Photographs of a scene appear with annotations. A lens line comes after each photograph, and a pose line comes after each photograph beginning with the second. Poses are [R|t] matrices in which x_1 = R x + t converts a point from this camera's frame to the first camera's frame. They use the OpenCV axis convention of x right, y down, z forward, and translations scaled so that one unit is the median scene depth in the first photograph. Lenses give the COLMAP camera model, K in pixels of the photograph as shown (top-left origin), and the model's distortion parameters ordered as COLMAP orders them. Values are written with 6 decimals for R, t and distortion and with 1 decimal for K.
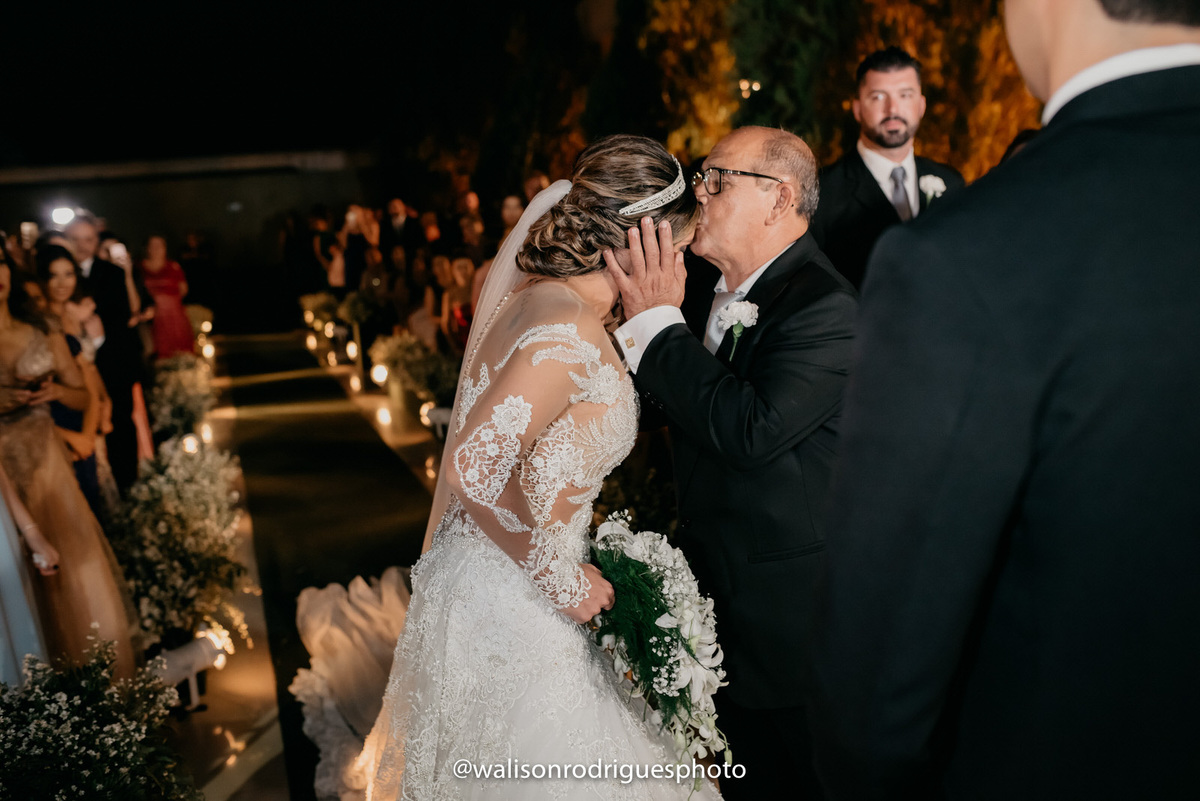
lens RADIAL K [[1115.7, 0, 600.0], [0, 1115.7, 400.5], [0, 0, 1]] dist [-0.015471, -0.015340]
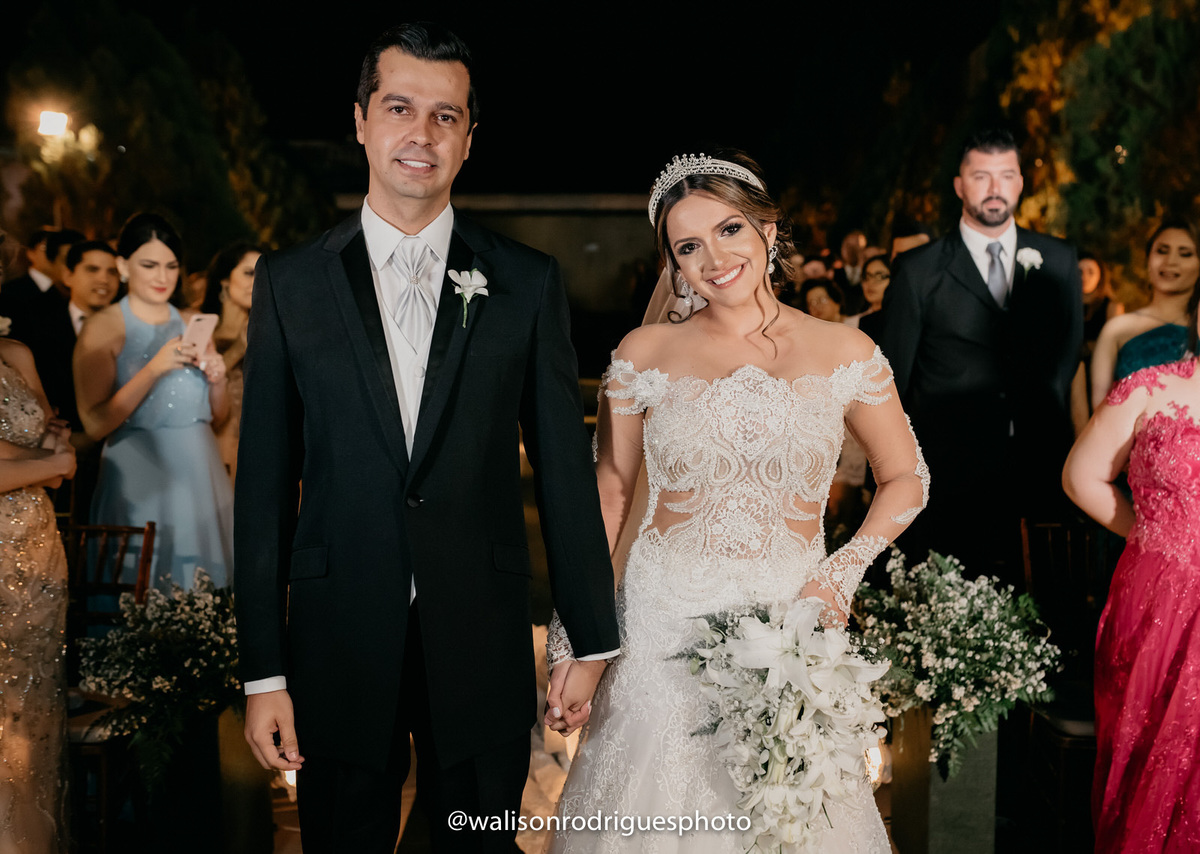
lens RADIAL K [[1215.7, 0, 667.7], [0, 1215.7, 418.1], [0, 0, 1]] dist [-0.001844, 0.012571]
pose [[0.964587, 0.099988, -0.244078, 0.183944], [-0.111168, 0.993272, -0.032432, 0.021662], [0.239193, 0.058417, 0.969213, -0.138615]]
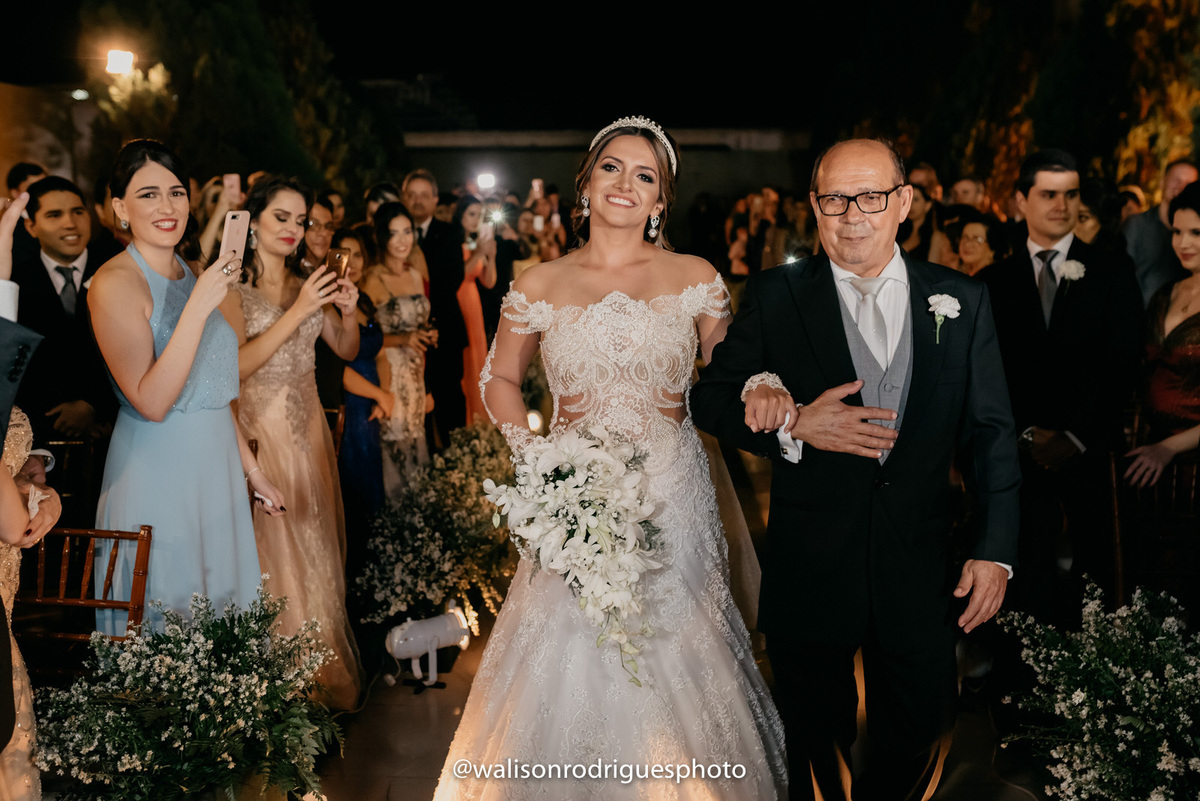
lens RADIAL K [[1222.1, 0, 600.0], [0, 1222.1, 400.5], [0, 0, 1]] dist [-0.083511, 0.142273]
pose [[0.932564, 0.120657, -0.340245, 0.103812], [-0.122009, 0.992375, 0.017504, -0.006825], [0.339763, 0.025189, 0.940174, 0.037330]]
